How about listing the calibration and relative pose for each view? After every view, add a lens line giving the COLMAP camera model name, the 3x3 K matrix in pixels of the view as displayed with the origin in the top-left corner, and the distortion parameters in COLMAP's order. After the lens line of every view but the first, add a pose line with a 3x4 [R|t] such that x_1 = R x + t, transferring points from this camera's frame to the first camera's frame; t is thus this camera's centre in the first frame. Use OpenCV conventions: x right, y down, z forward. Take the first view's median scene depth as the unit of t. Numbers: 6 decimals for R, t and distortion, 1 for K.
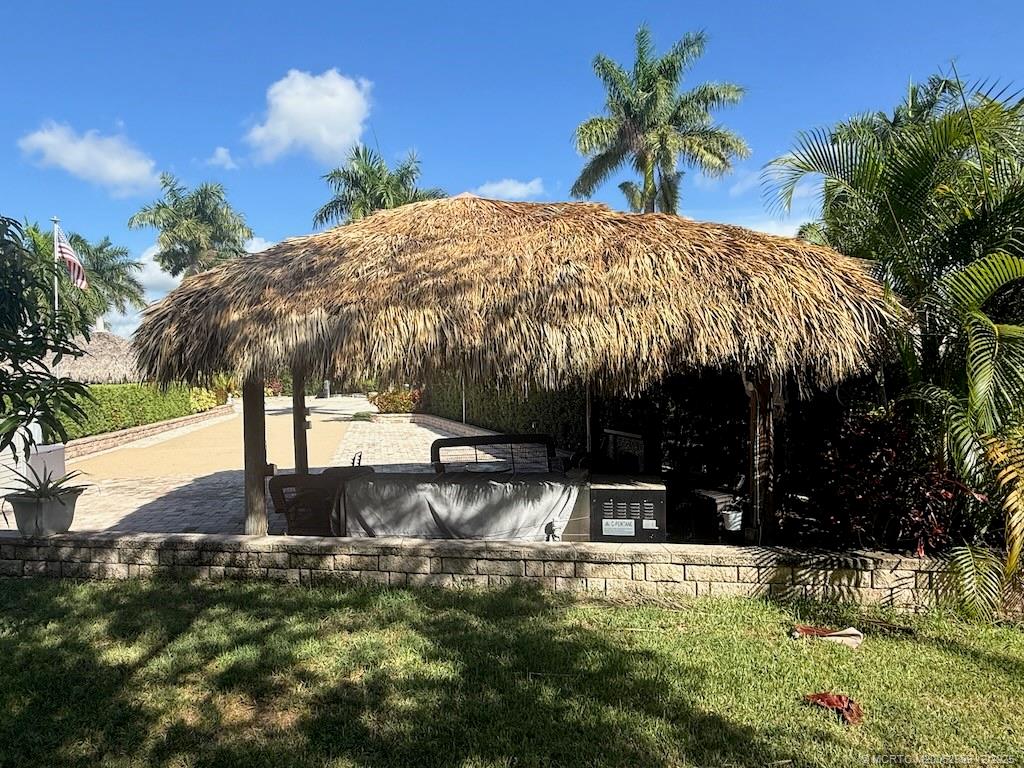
lens RADIAL K [[603.1, 0, 510.7], [0, 603.1, 382.3], [0, 0, 1]] dist [-0.005022, 0.000054]
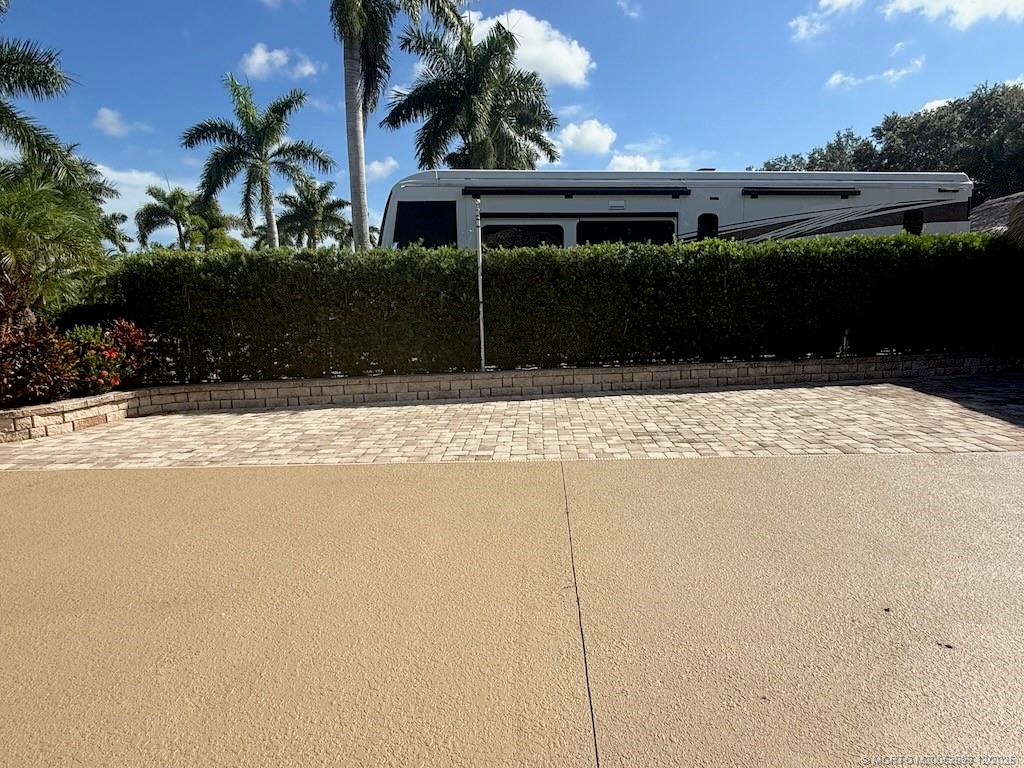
lens RADIAL K [[598.3, 0, 512.6], [0, 598.3, 381.1], [0, 0, 1]] dist [0.001596, 0.000211]
pose [[0.247625, -0.122340, 0.961101, -1.934579], [0.042769, 0.992409, 0.115306, 0.077733], [-0.967911, 0.012552, 0.250978, 3.131550]]
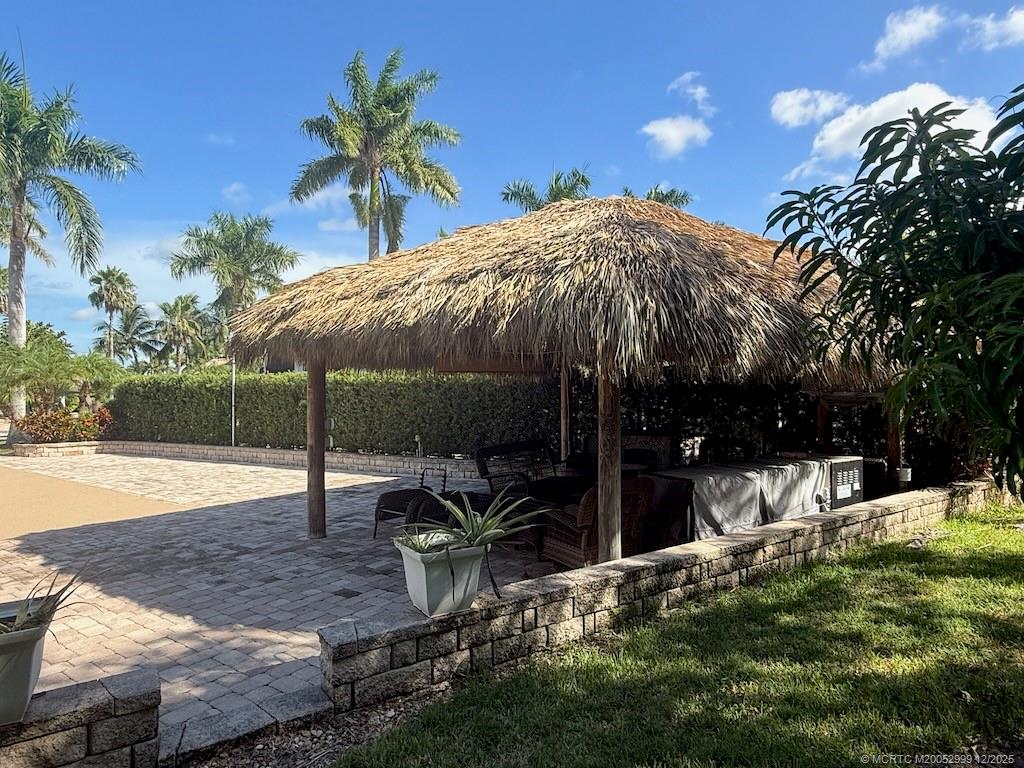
lens RADIAL K [[599.2, 0, 512.0], [0, 599.2, 384.0], [0, 0, 1]] dist [0.000350, -0.000232]
pose [[0.746225, 0.011938, 0.665587, -1.221752], [0.010169, 0.999518, -0.029329, 0.042260], [-0.665616, 0.028655, 0.745744, 0.520466]]
